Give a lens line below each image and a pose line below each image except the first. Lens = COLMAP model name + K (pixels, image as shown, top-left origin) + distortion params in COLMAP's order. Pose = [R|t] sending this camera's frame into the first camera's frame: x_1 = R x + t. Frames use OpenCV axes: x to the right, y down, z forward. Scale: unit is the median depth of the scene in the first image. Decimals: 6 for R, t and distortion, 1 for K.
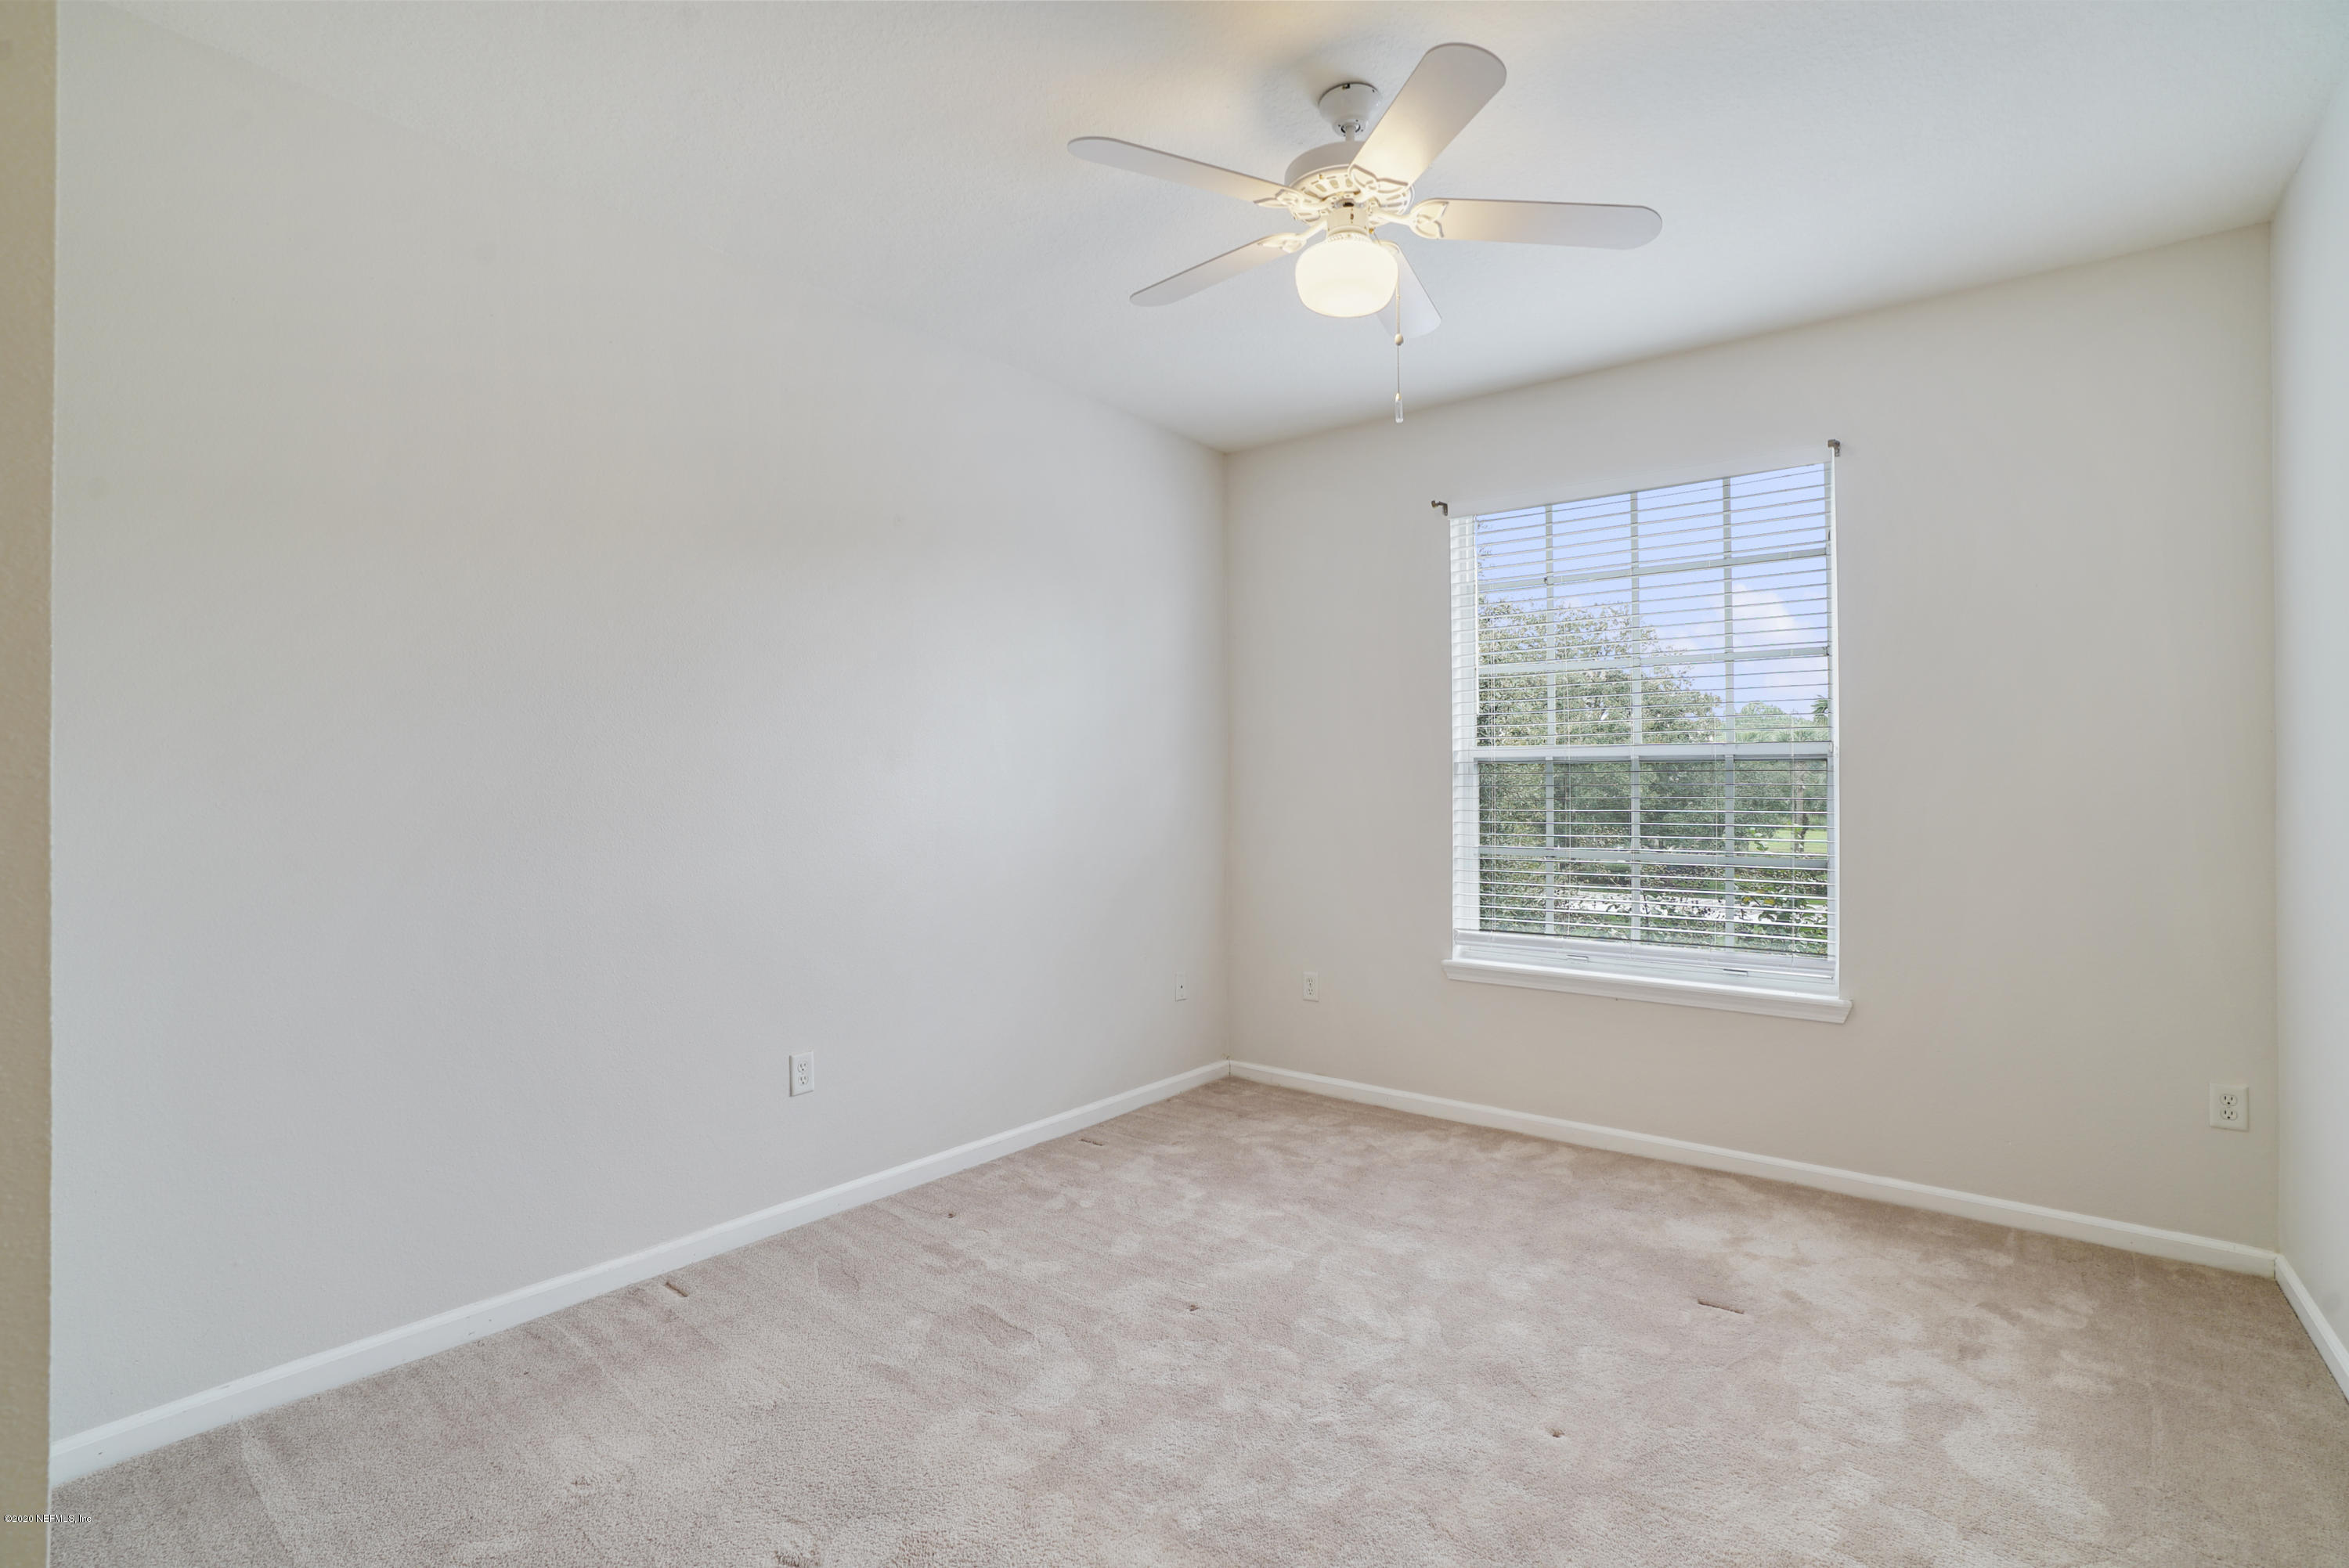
lens RADIAL K [[1095.2, 0, 1189.2], [0, 1095.2, 772.8], [0, 0, 1]] dist [-0.044612, 0.015885]
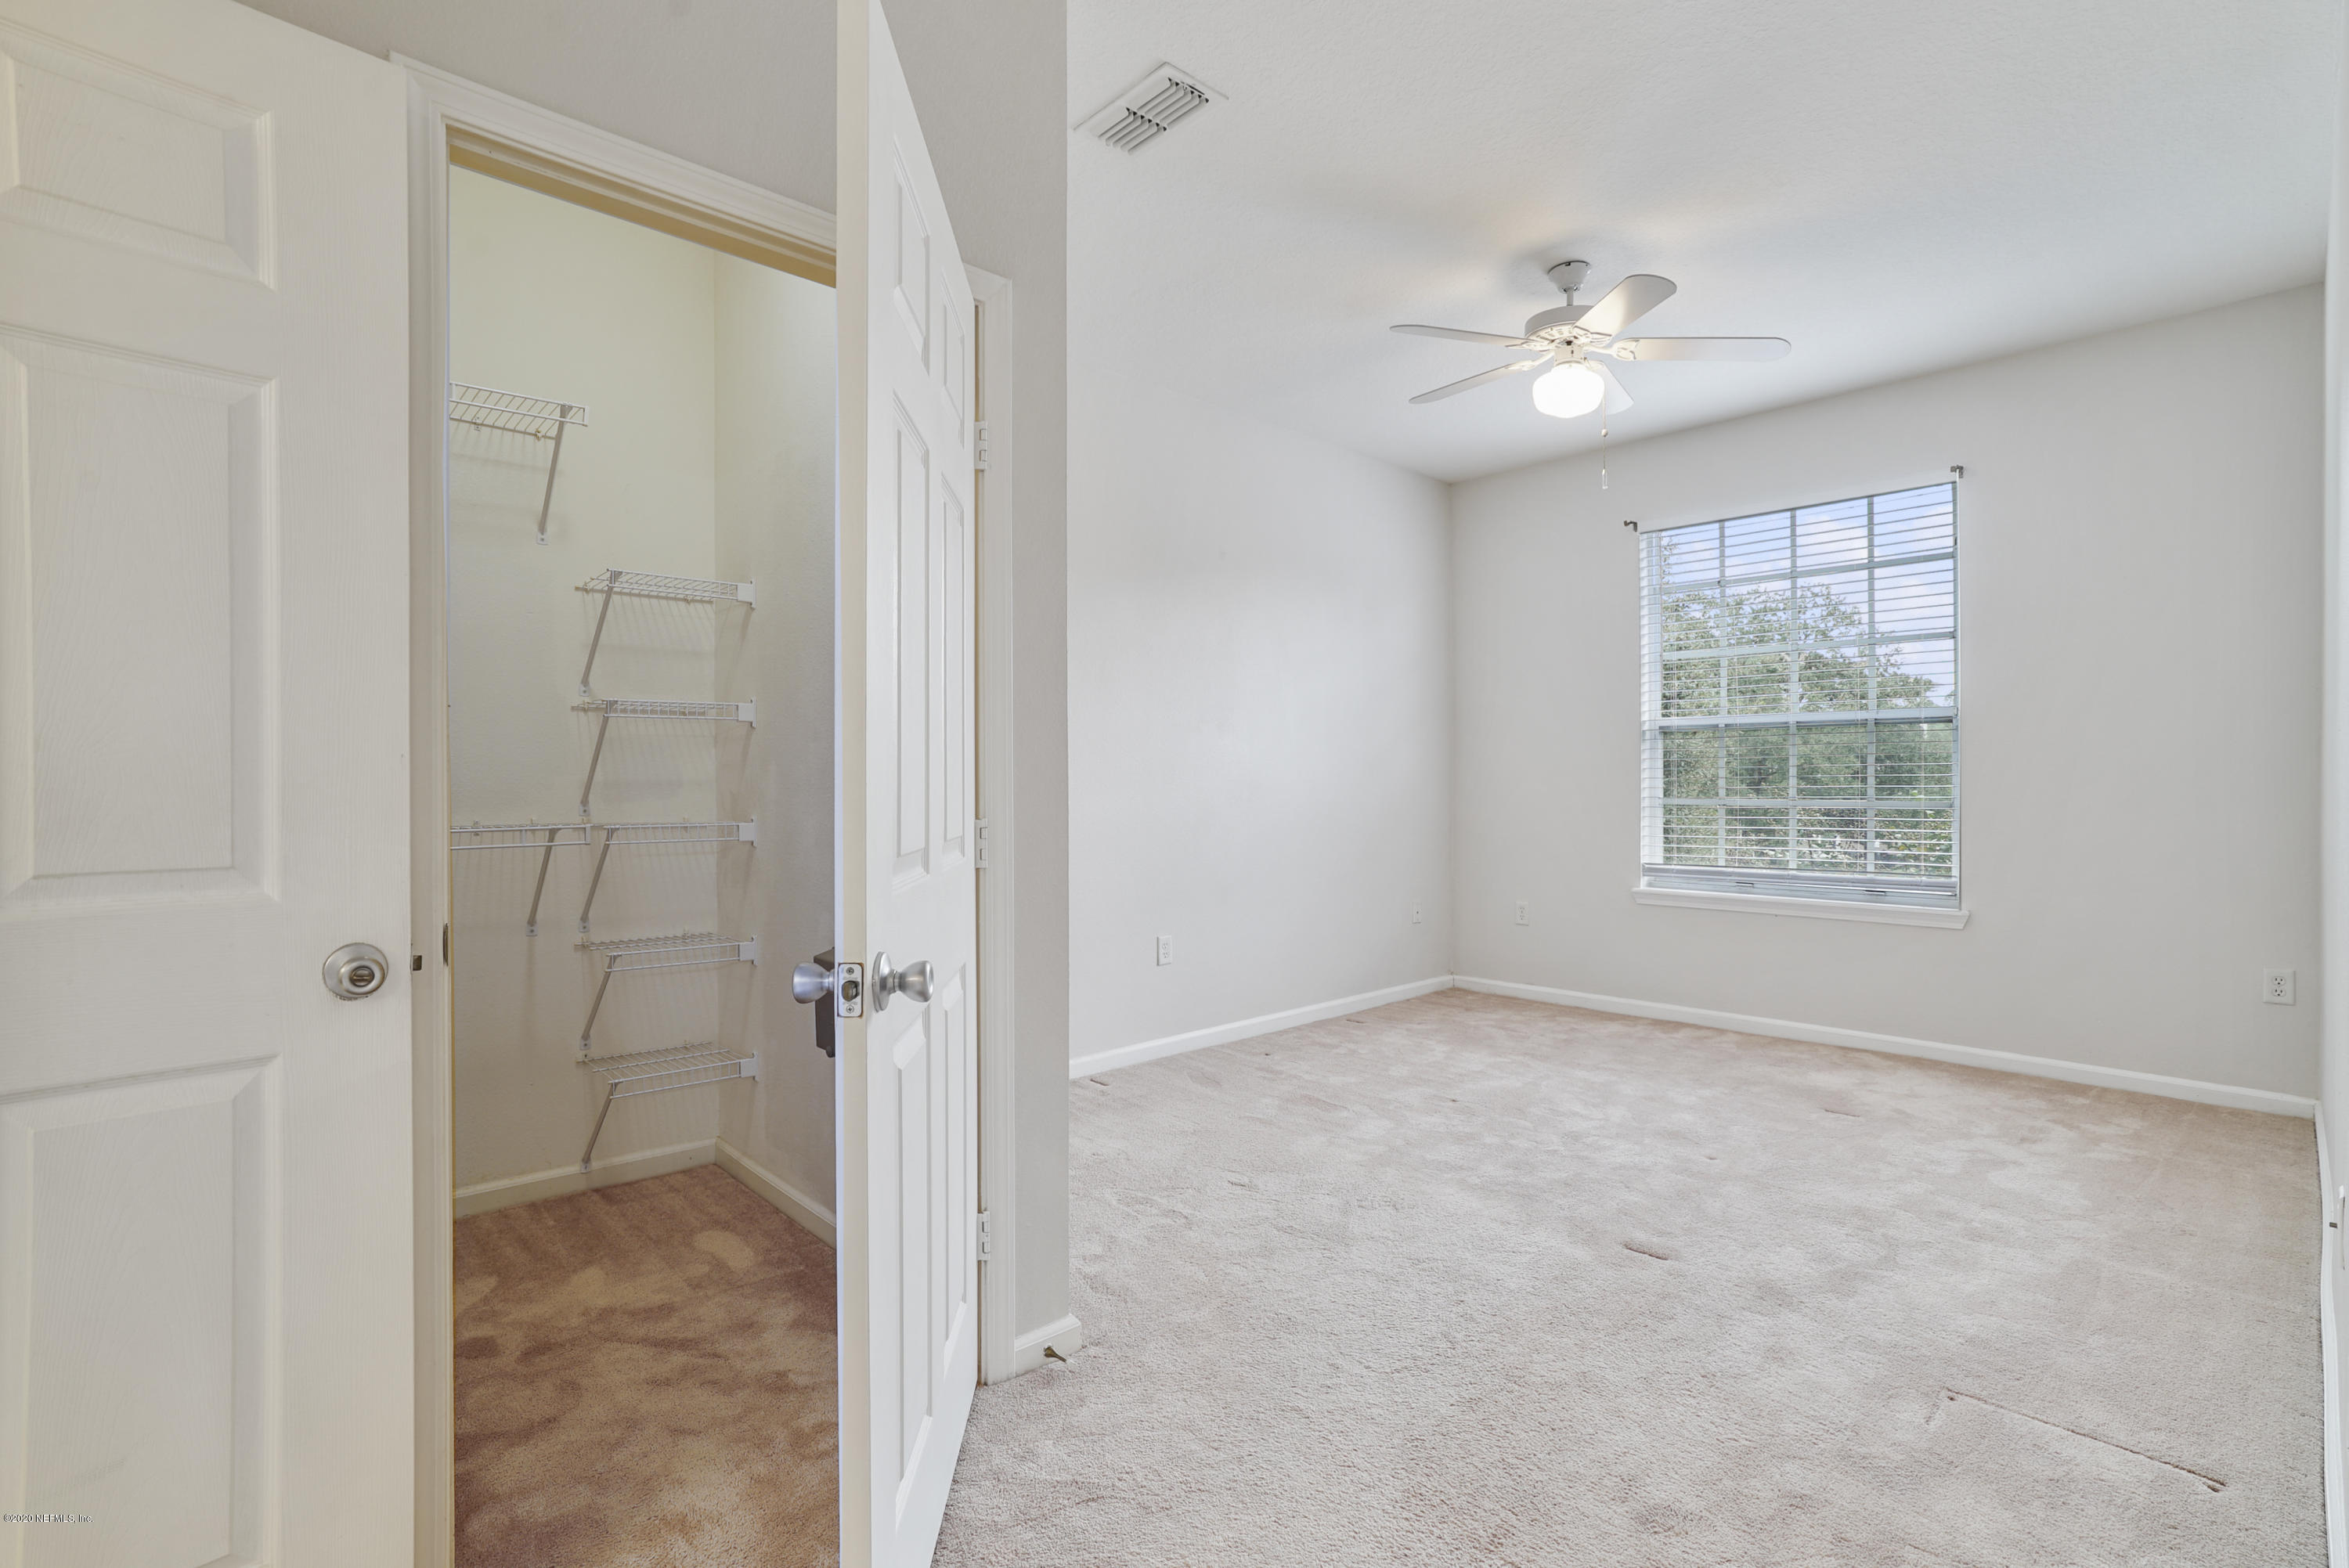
lens RADIAL K [[1095.2, 0, 1189.0], [0, 1095.2, 809.1], [0, 0, 1]] dist [-0.044612, 0.015885]
pose [[0.987866, -0.003763, -0.155264, -0.103150], [0.009370, 0.999329, 0.035396, 0.041335], [0.155027, -0.036421, 0.987239, -0.417272]]
